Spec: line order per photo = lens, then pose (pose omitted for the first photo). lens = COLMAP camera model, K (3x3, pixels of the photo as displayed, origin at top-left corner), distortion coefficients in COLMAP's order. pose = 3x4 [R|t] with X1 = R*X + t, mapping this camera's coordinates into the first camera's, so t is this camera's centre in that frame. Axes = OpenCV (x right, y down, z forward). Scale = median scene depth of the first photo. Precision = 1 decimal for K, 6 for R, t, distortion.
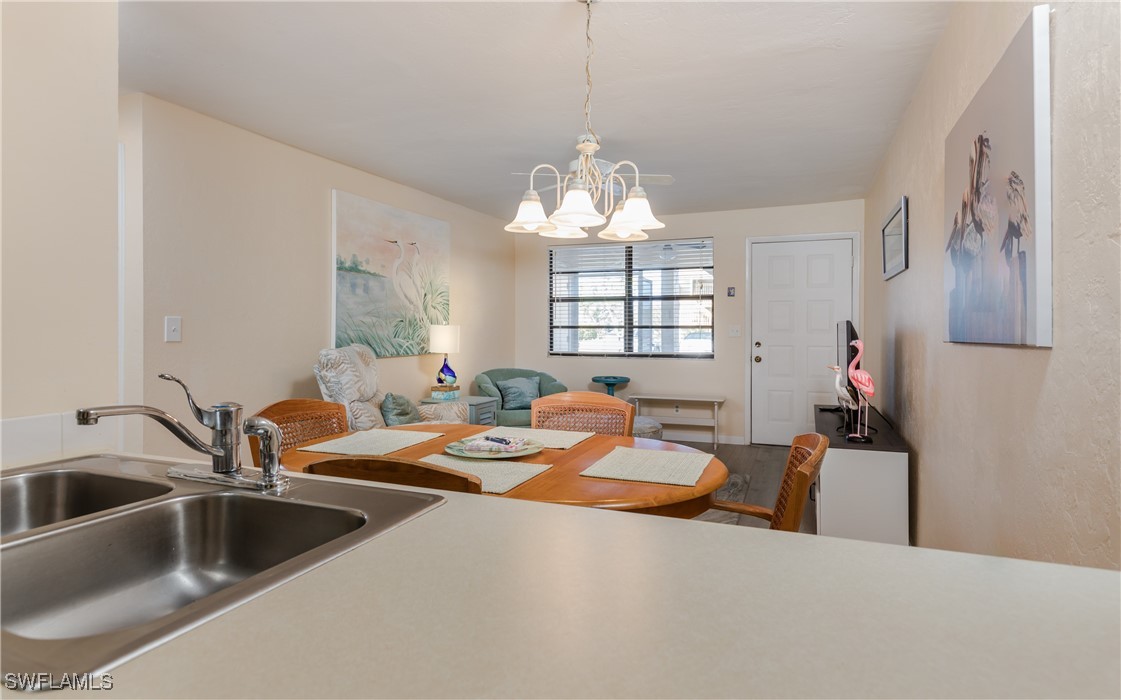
lens RADIAL K [[626.0, 0, 564.7], [0, 626.0, 324.9], [0, 0, 1]] dist [0.000623, 0.000240]
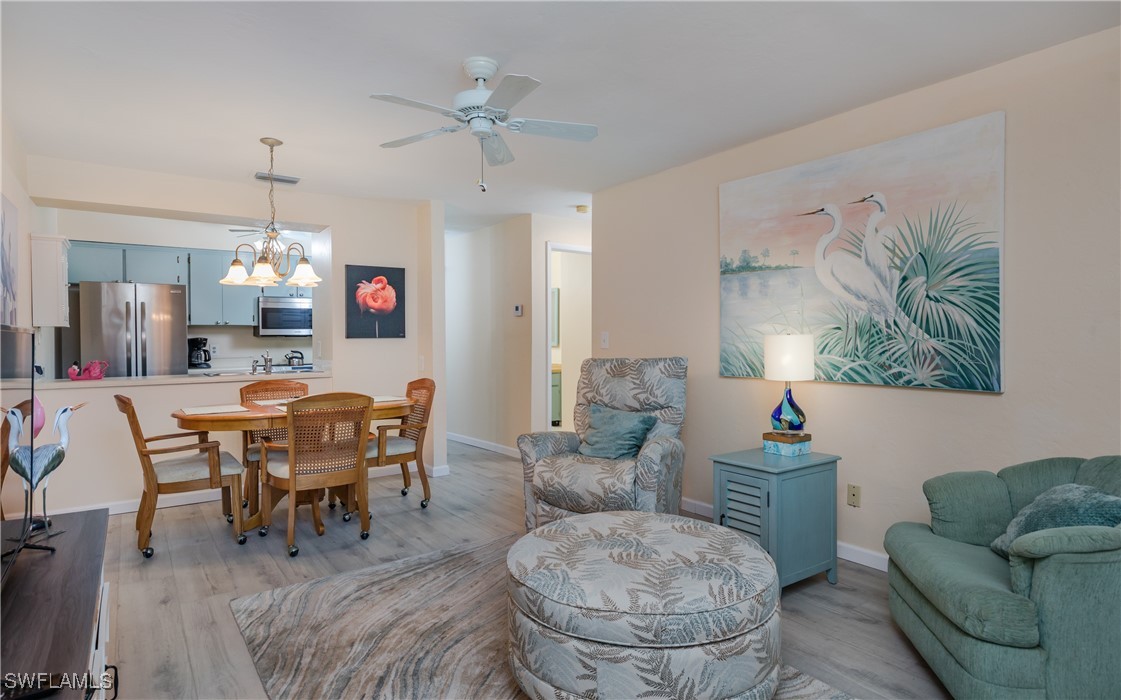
lens RADIAL K [[608.8, 0, 560.5], [0, 608.8, 350.0], [0, 0, 1]] dist [0.000212, 0.000092]
pose [[-0.557217, 0.018043, -0.830171, 0.379874], [0.007991, 0.999834, 0.016366, 0.003266], [0.830329, 0.002486, -0.557269, 1.009641]]
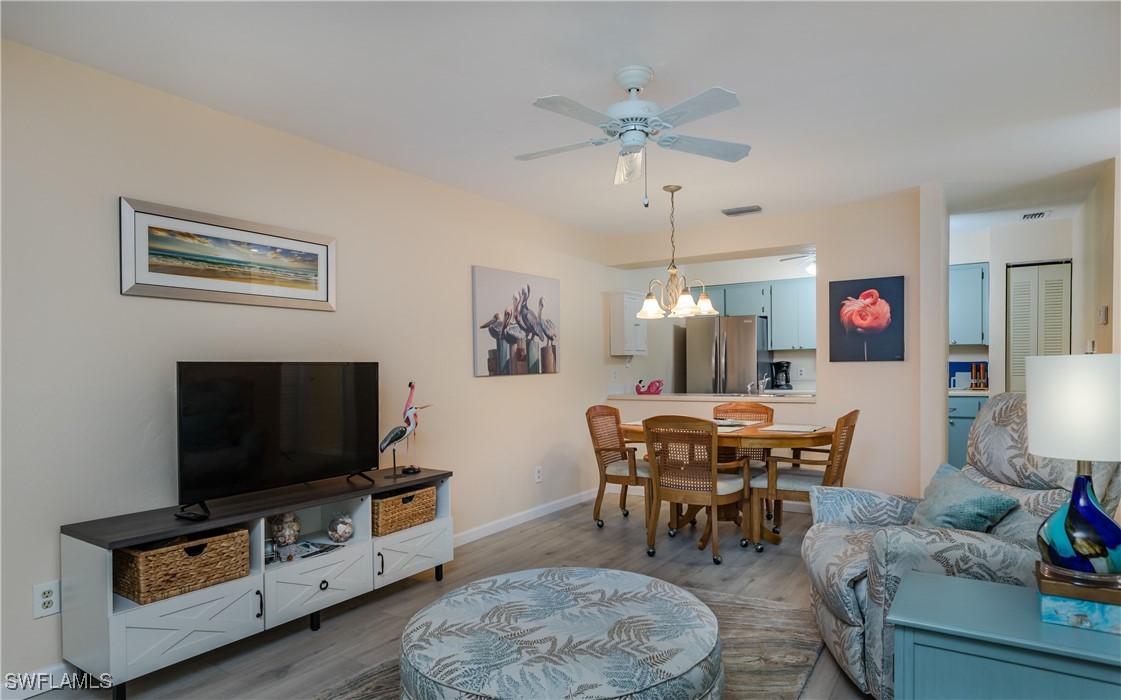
lens RADIAL K [[629.4, 0, 574.1], [0, 629.4, 381.8], [0, 0, 1]] dist [-0.001182, 0.000074]
pose [[-0.979577, 0.006182, 0.200974, -0.019315], [0.010680, 0.999716, 0.021307, 0.003516], [-0.200785, 0.023019, -0.979365, 1.155233]]
